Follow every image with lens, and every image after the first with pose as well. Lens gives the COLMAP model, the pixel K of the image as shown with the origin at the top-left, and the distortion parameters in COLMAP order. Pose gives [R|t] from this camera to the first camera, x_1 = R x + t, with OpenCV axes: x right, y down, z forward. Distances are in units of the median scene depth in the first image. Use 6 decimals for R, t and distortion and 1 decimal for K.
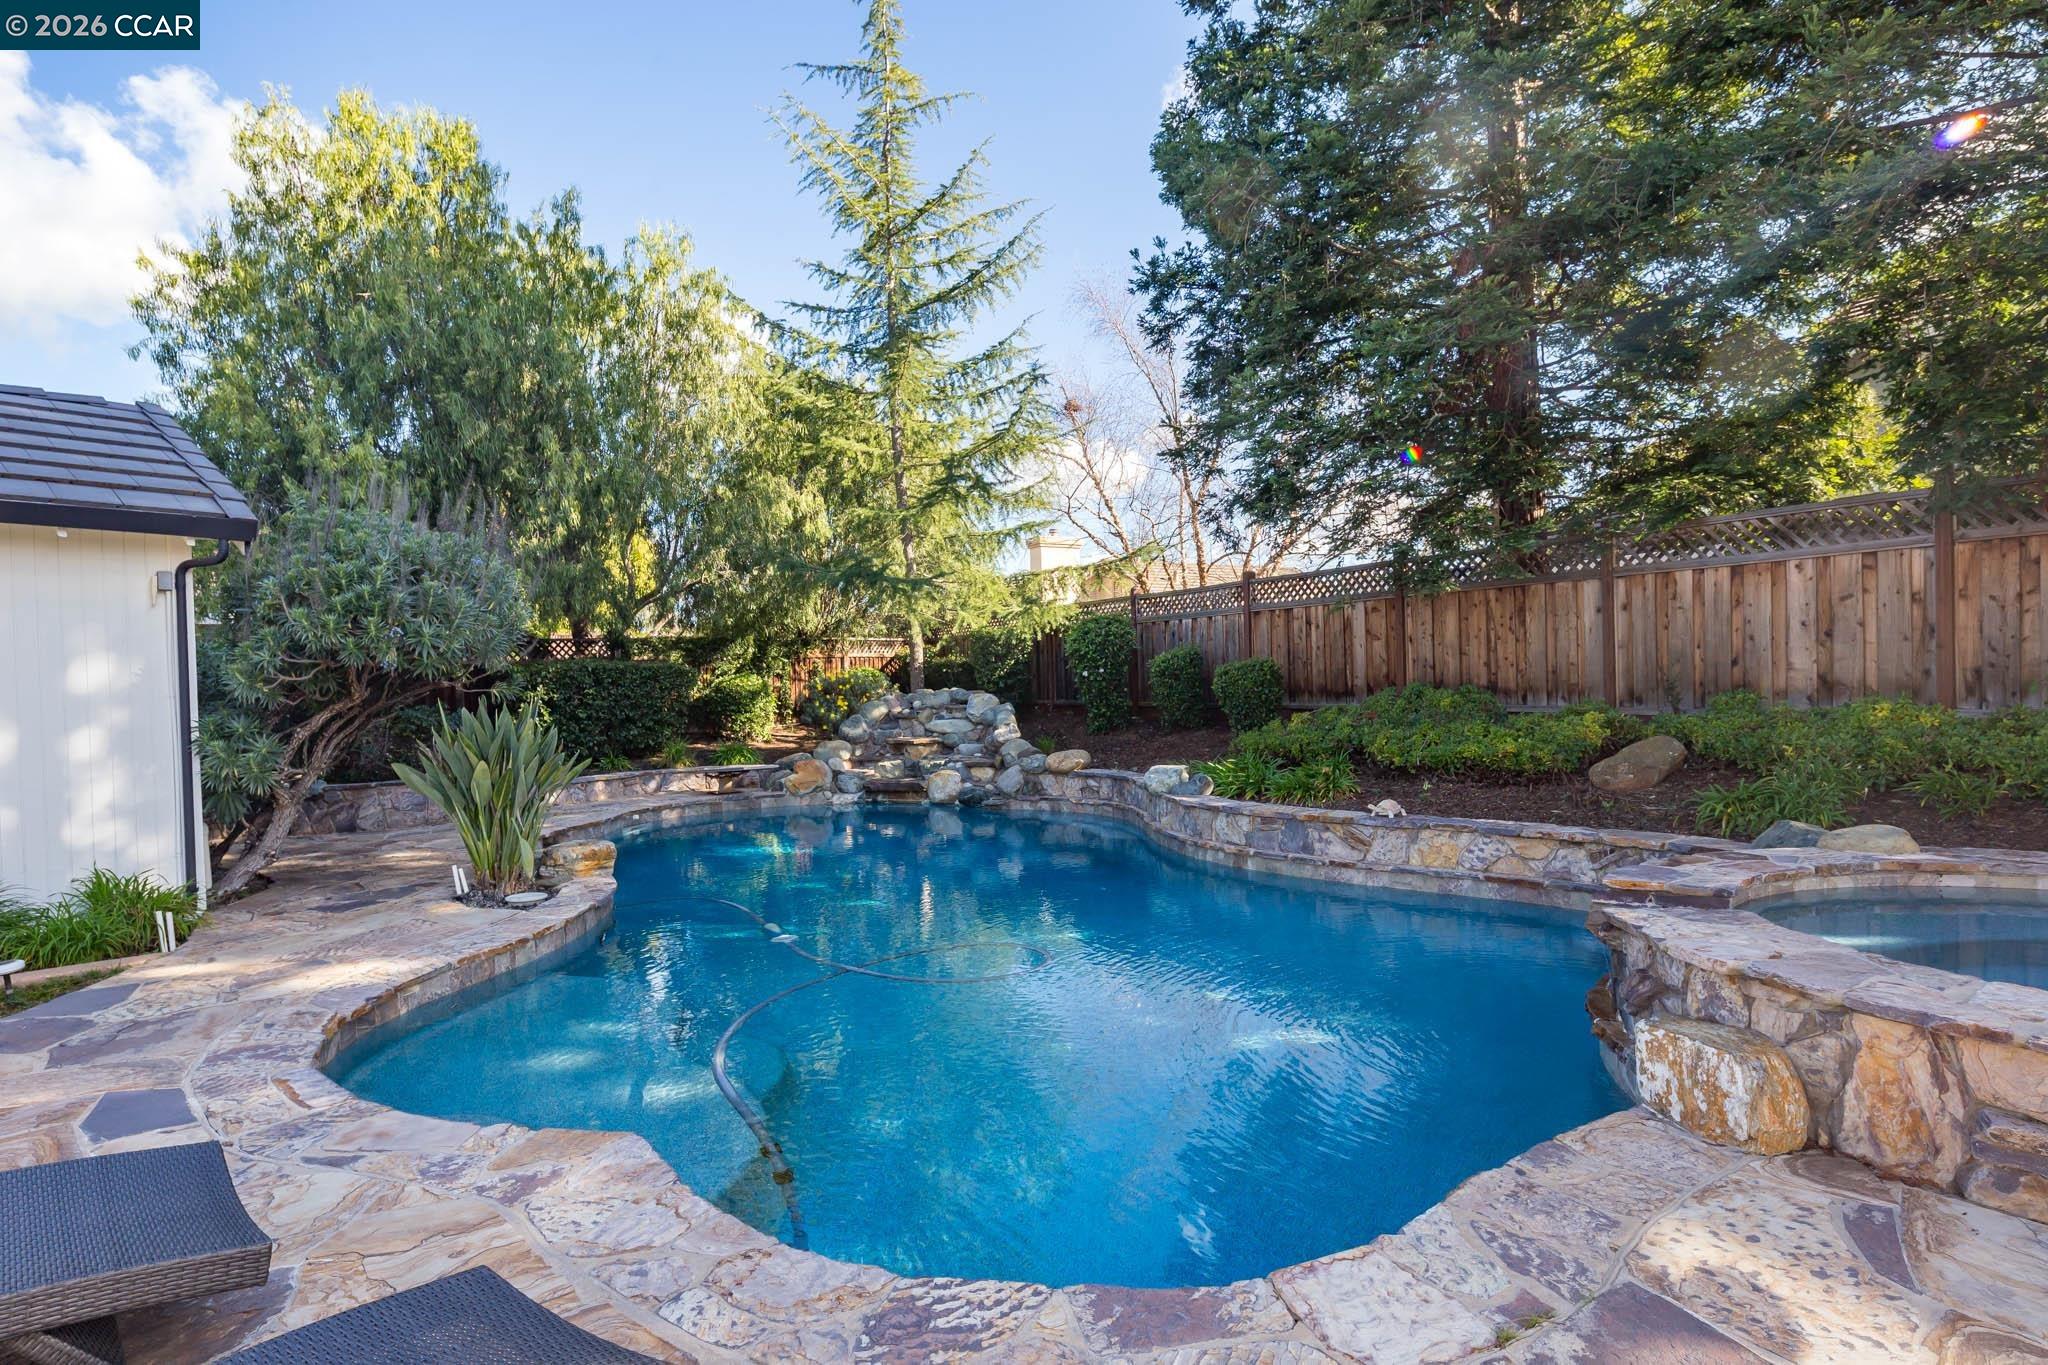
lens RADIAL K [[961.5, 0, 1021.0], [0, 961.5, 691.9], [0, 0, 1]] dist [-0.007850, -0.001630]
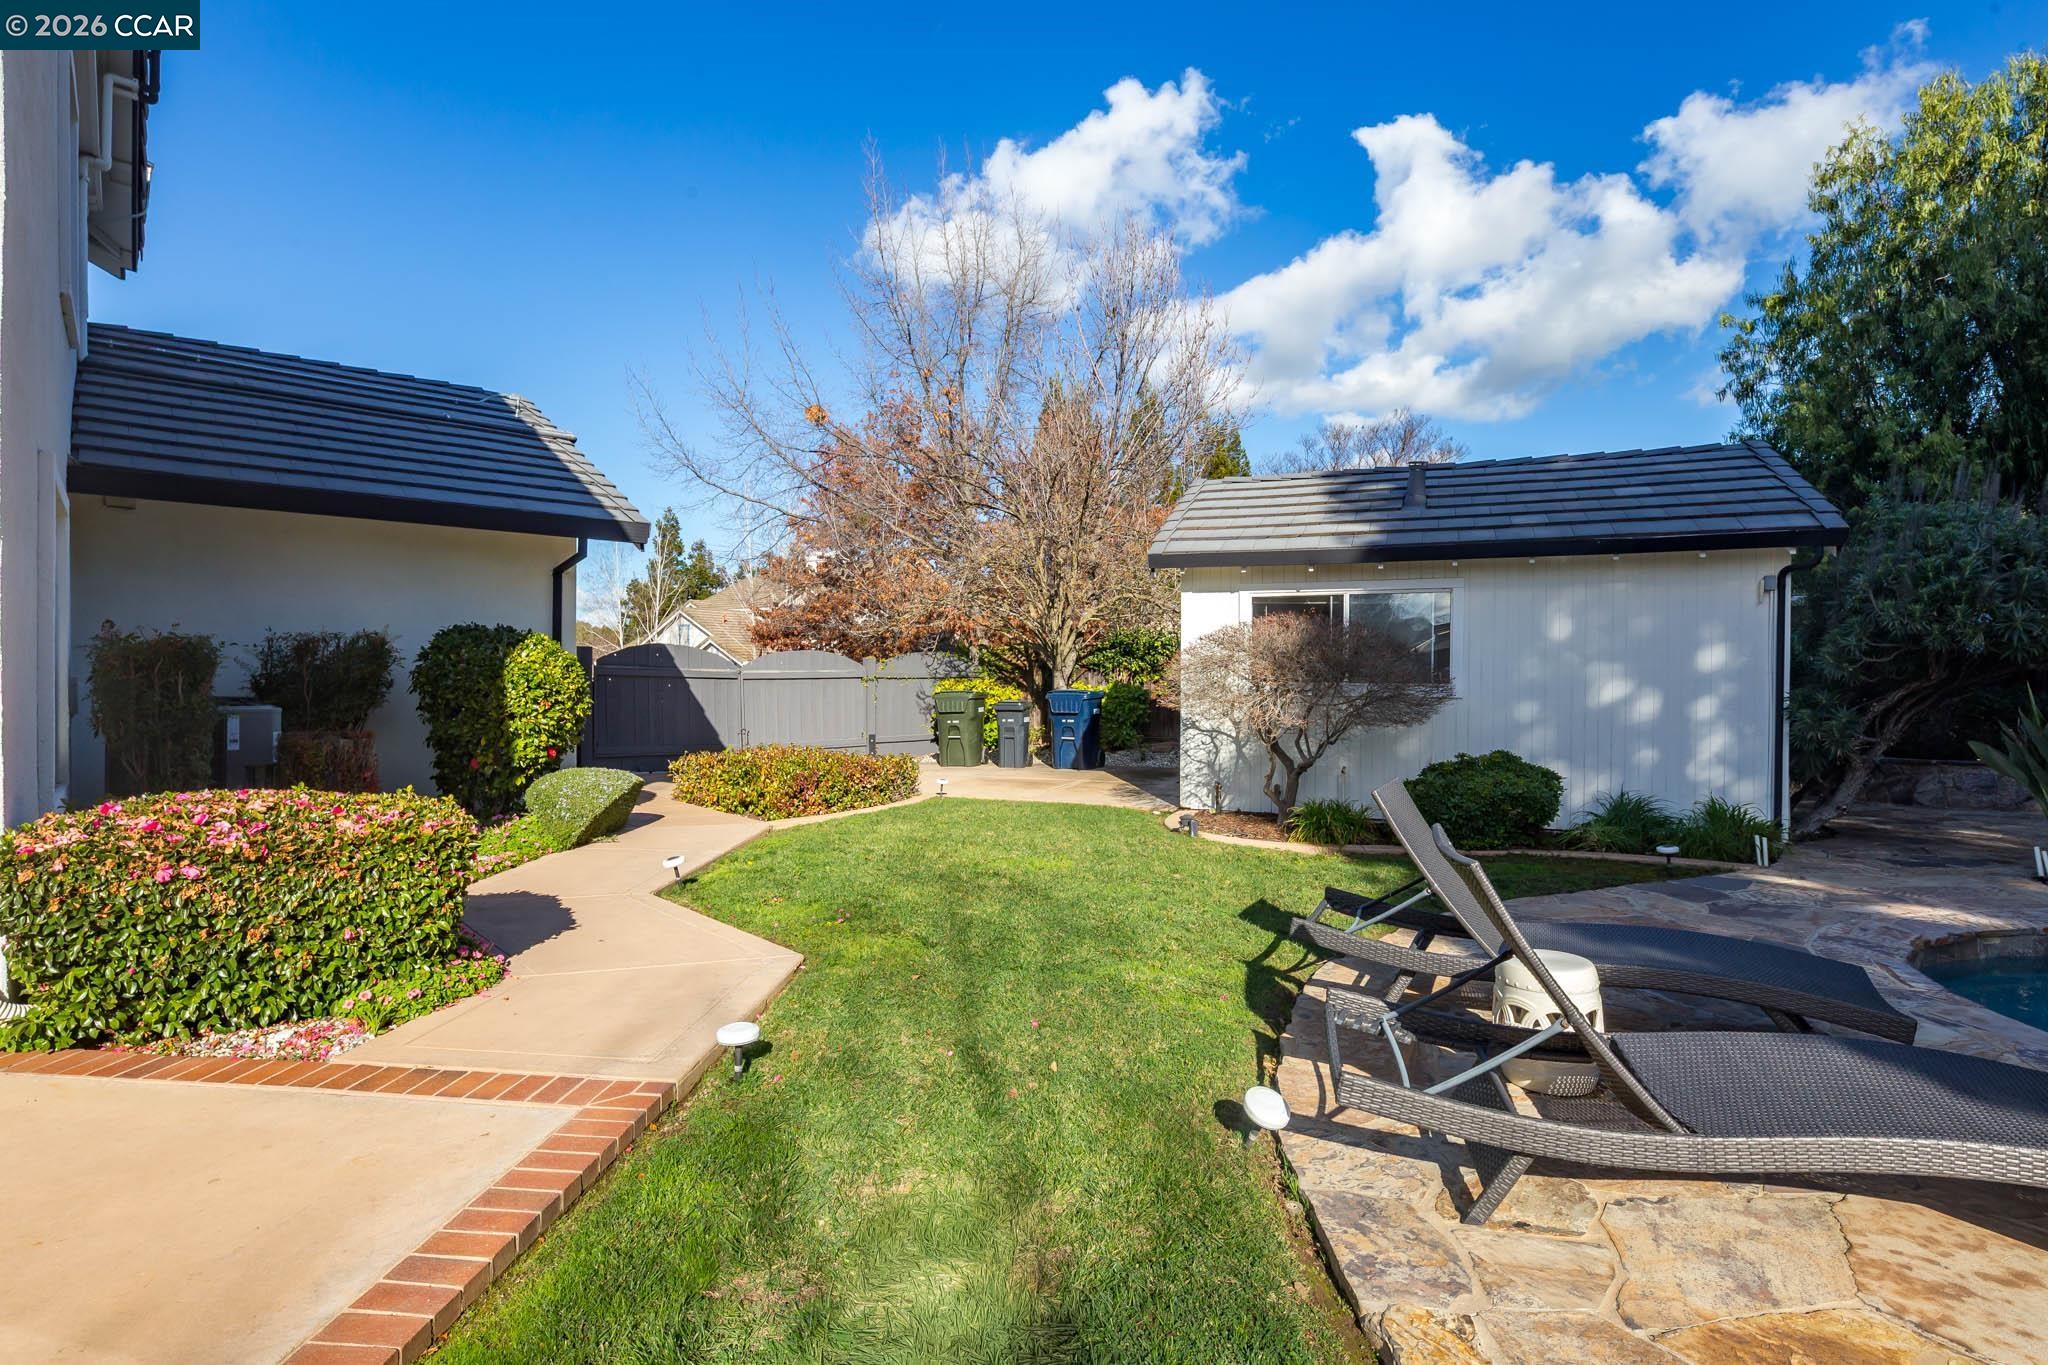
lens RADIAL K [[961.5, 0, 1018.1], [0, 961.5, 694.0], [0, 0, 1]] dist [-0.007850, -0.001630]
pose [[0.230597, 0.042877, -0.972104, 0.131762], [-0.017452, 0.999050, 0.039925, -0.000836], [0.972893, 0.007759, 0.231126, -0.285408]]
